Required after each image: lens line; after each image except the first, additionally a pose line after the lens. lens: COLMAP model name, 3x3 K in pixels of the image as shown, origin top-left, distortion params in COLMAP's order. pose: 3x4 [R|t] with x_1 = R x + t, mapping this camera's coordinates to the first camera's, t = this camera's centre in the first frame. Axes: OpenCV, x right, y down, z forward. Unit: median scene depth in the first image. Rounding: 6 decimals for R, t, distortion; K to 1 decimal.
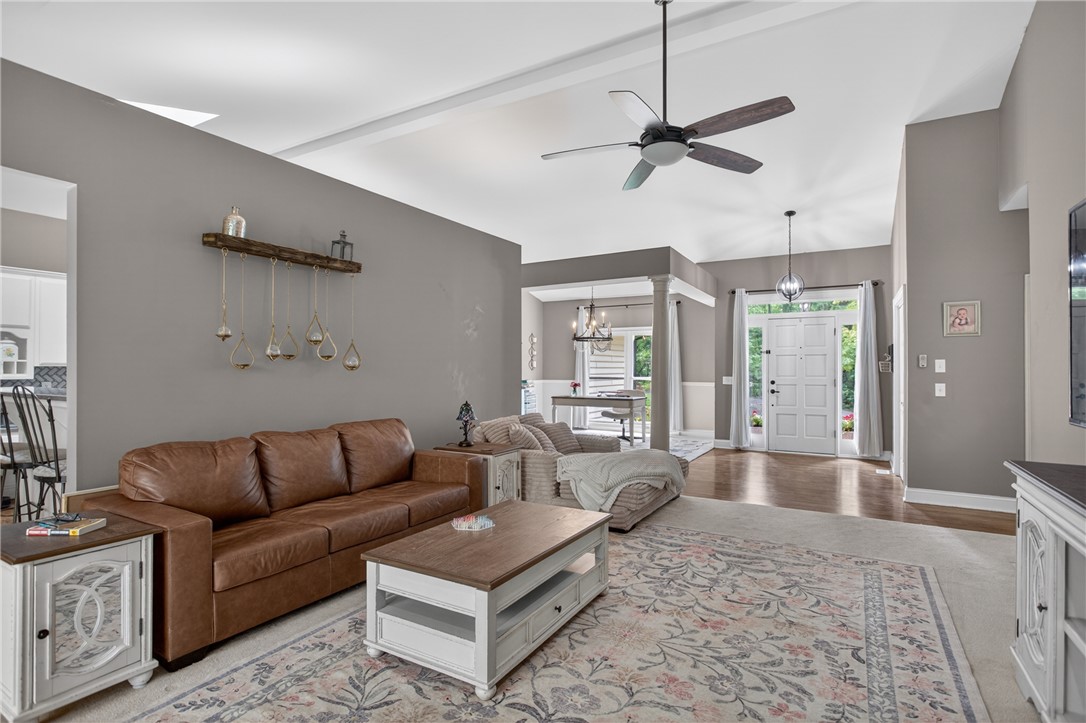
lens RADIAL K [[545.4, 0, 543.4], [0, 545.4, 368.7], [0, 0, 1]] dist [-0.007997, 0.001060]
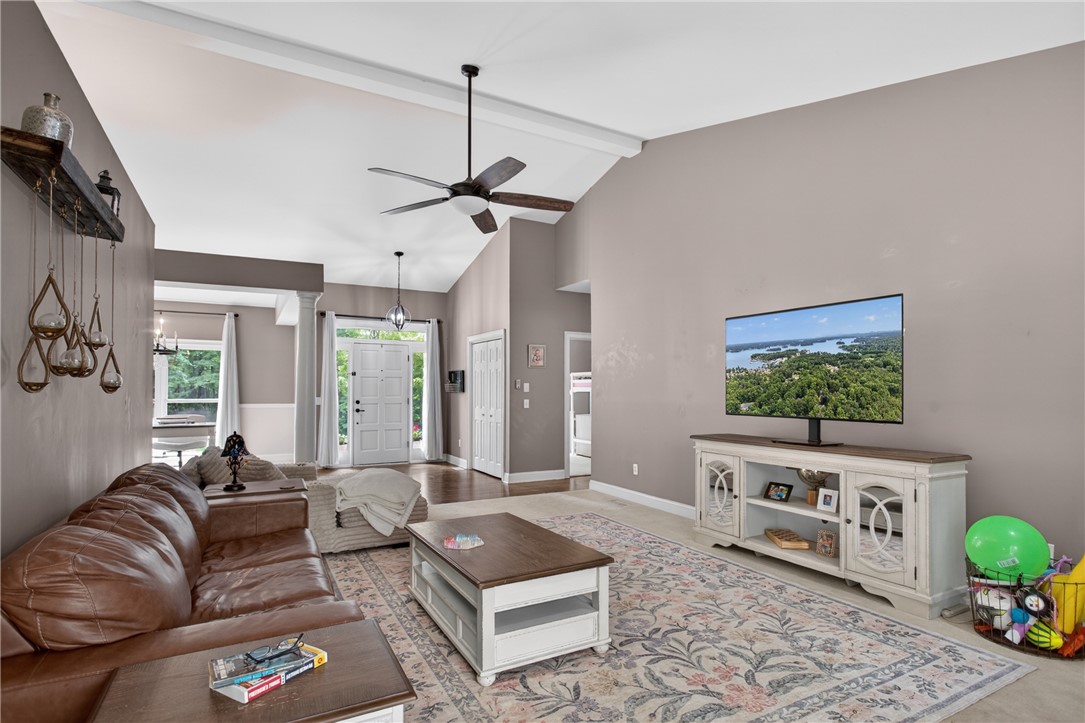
lens RADIAL K [[544.9, 0, 557.8], [0, 544.9, 390.5], [0, 0, 1]] dist [-0.007997, 0.001060]
pose [[0.501492, -0.002844, 0.865158, -0.505005], [-0.000111, 0.999994, 0.003352, -0.001787], [-0.865163, -0.001778, 0.501488, 0.185765]]
